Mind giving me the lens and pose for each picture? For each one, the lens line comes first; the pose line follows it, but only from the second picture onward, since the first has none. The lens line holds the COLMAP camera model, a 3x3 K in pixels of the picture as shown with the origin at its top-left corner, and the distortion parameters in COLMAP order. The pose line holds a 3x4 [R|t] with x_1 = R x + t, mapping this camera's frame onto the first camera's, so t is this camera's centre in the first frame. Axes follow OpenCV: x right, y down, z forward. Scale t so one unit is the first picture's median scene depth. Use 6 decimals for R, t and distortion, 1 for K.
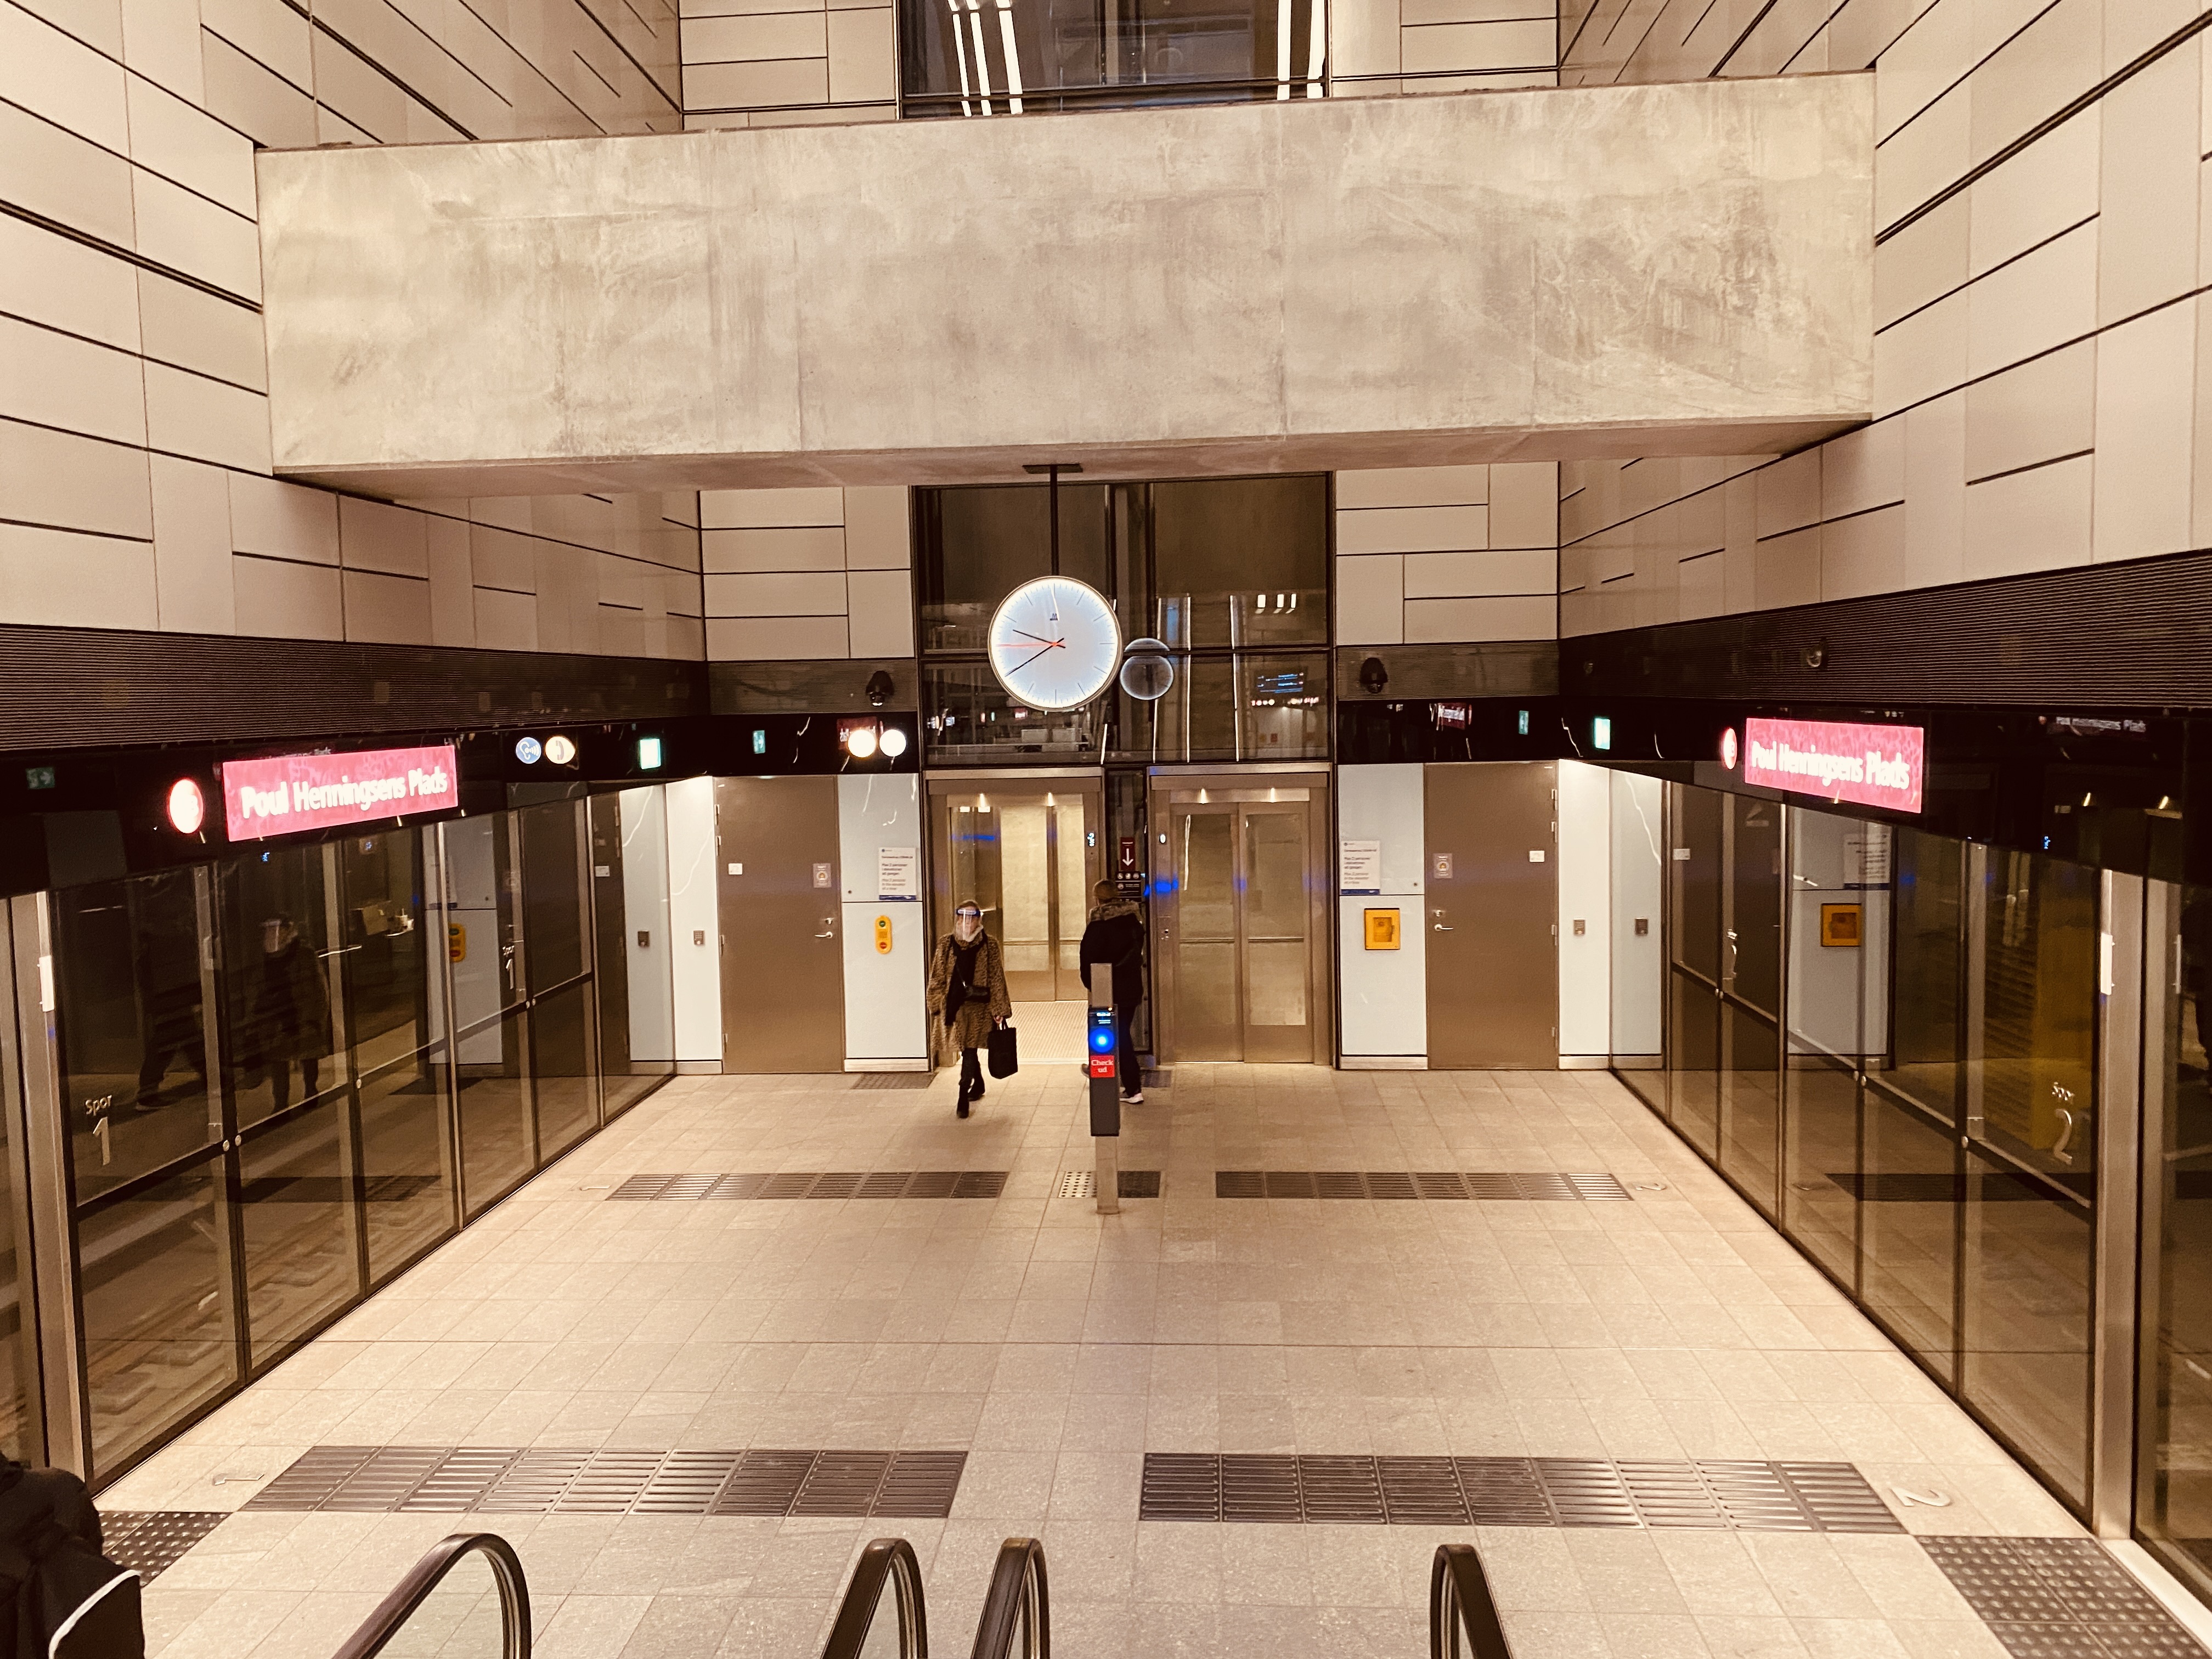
lens RADIAL K [[1691.4, 0, 1061.0], [0, 1691.4, 794.4], [0, 0, 1]] dist [0.006497, -0.021356]
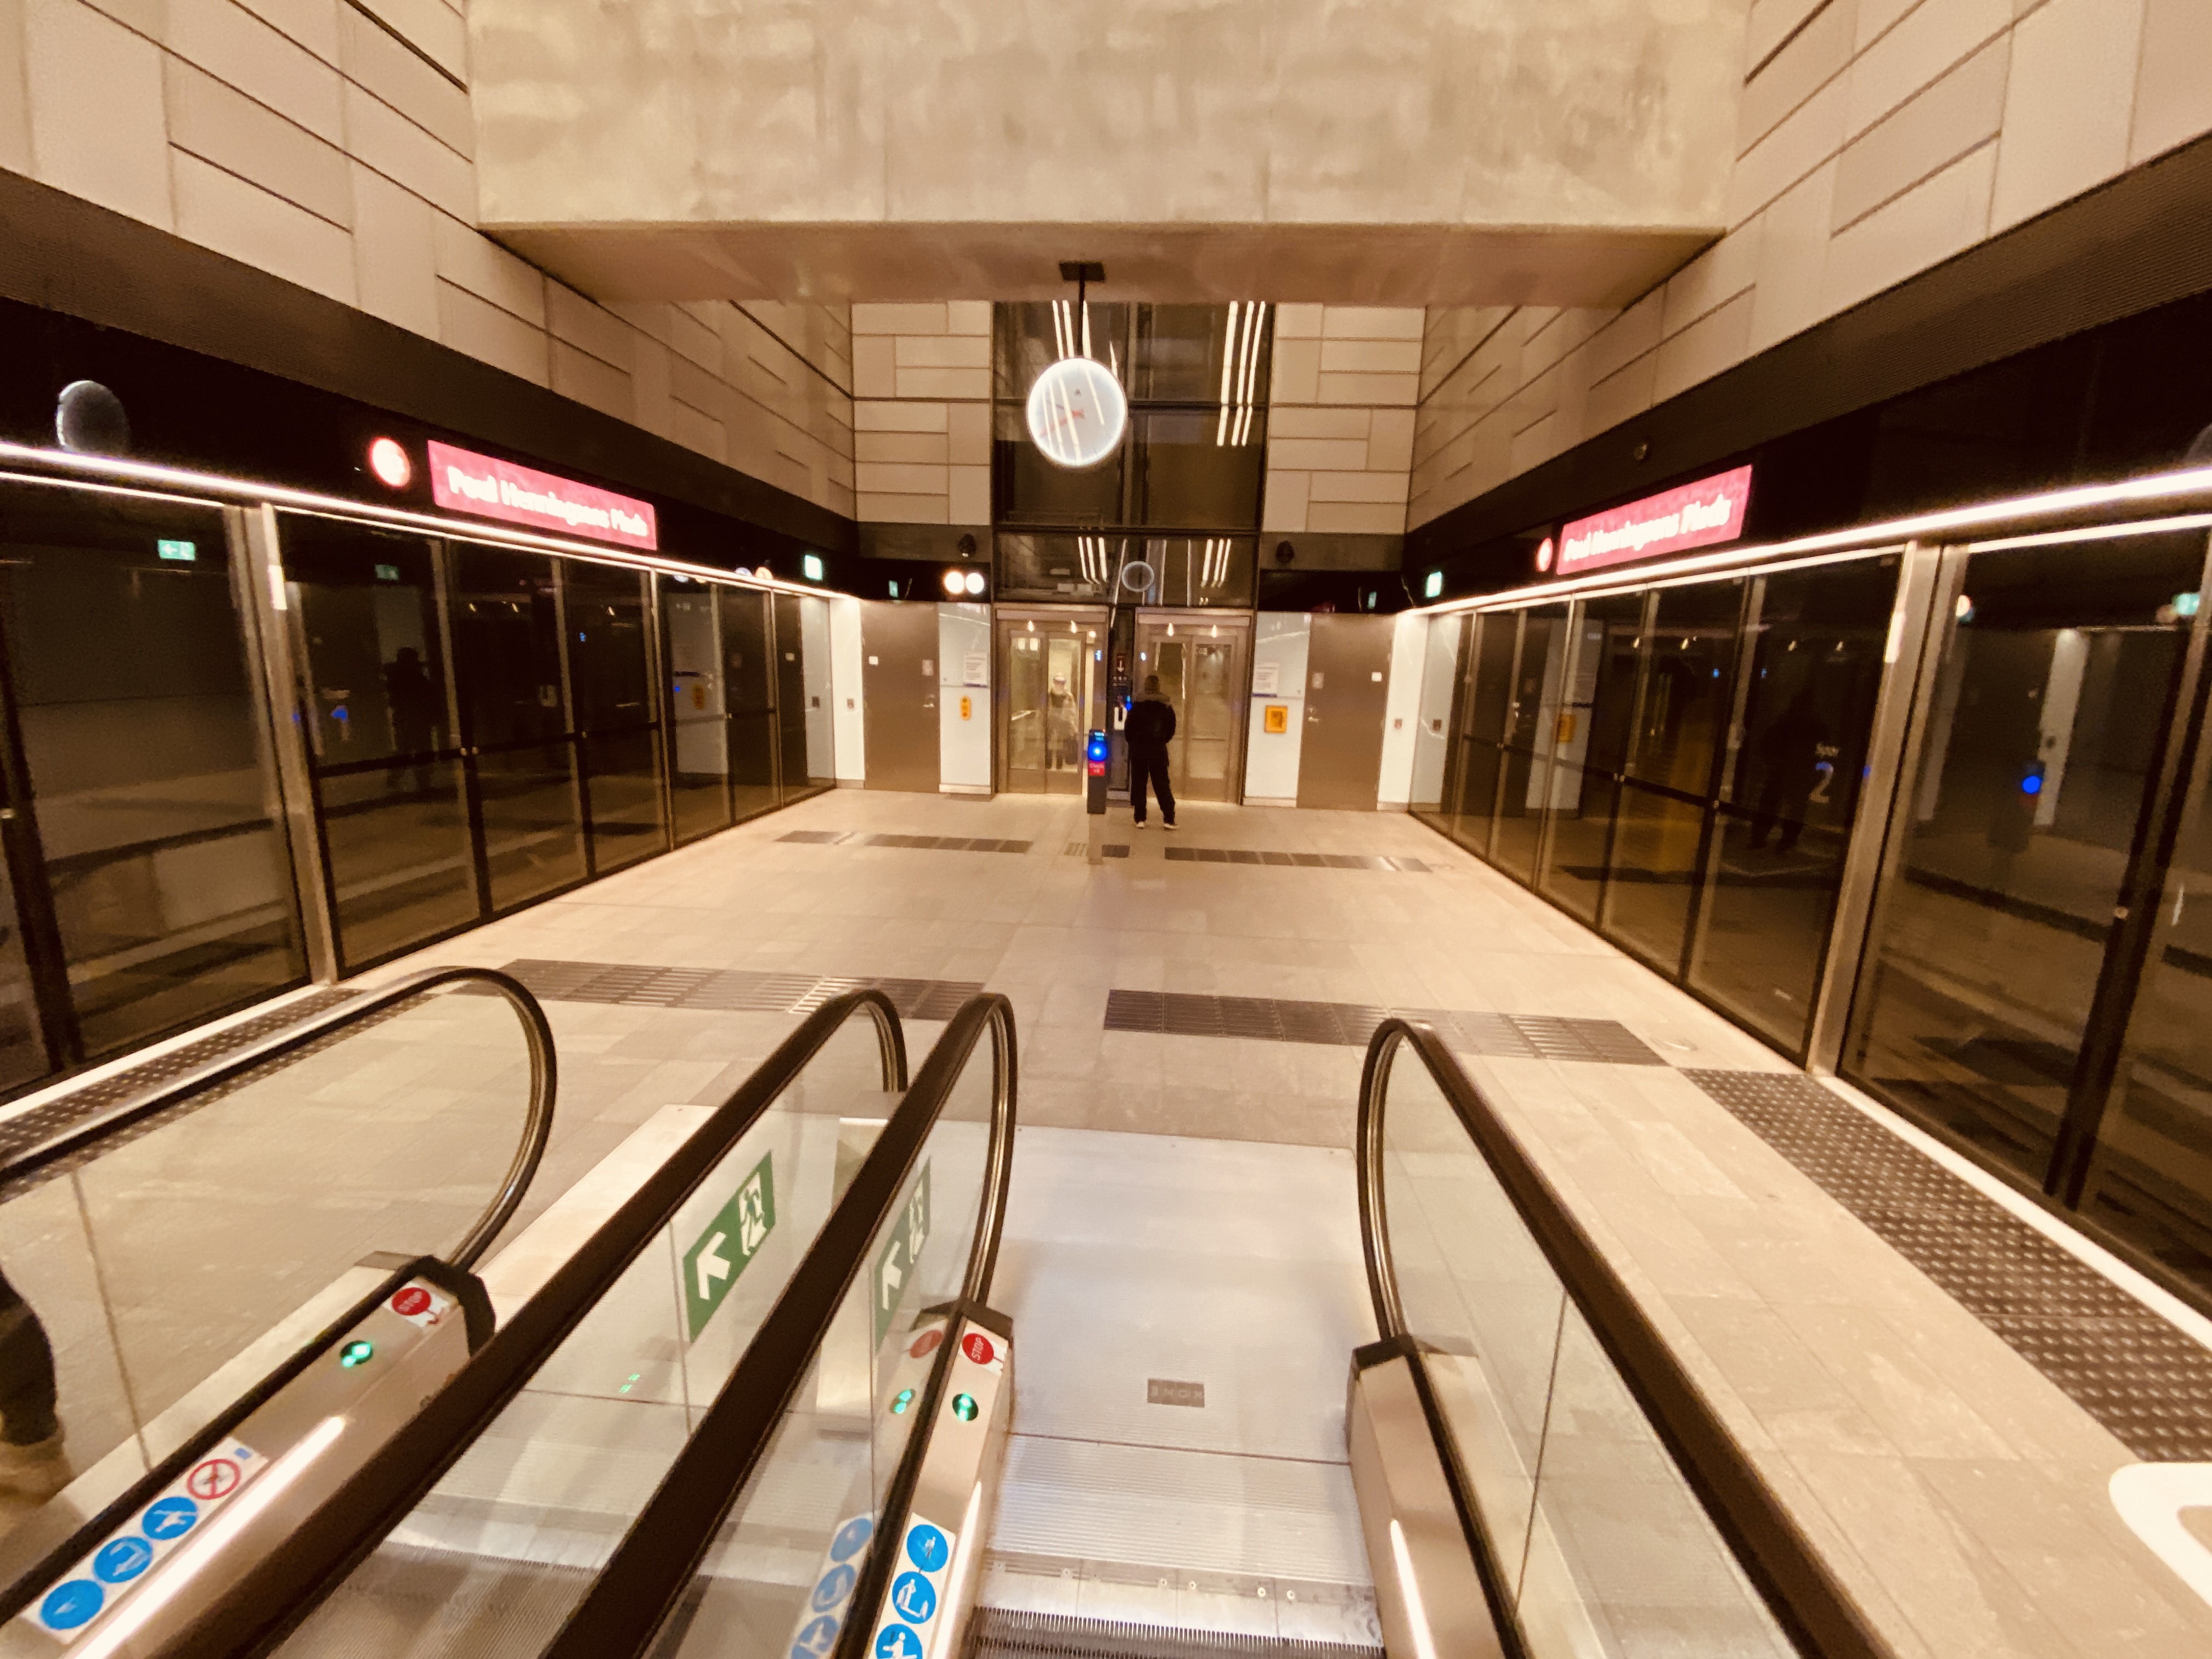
lens RADIAL K [[894.9, 0, 1091.0], [0, 894.9, 830.7], [0, 0, 1]] dist [0.000233, -0.011710]
pose [[0.998548, 0.052070, 0.013801, 0.015426], [-0.053433, 0.989915, 0.131197, 0.147926], [-0.006830, -0.131744, 0.991260, 0.259782]]
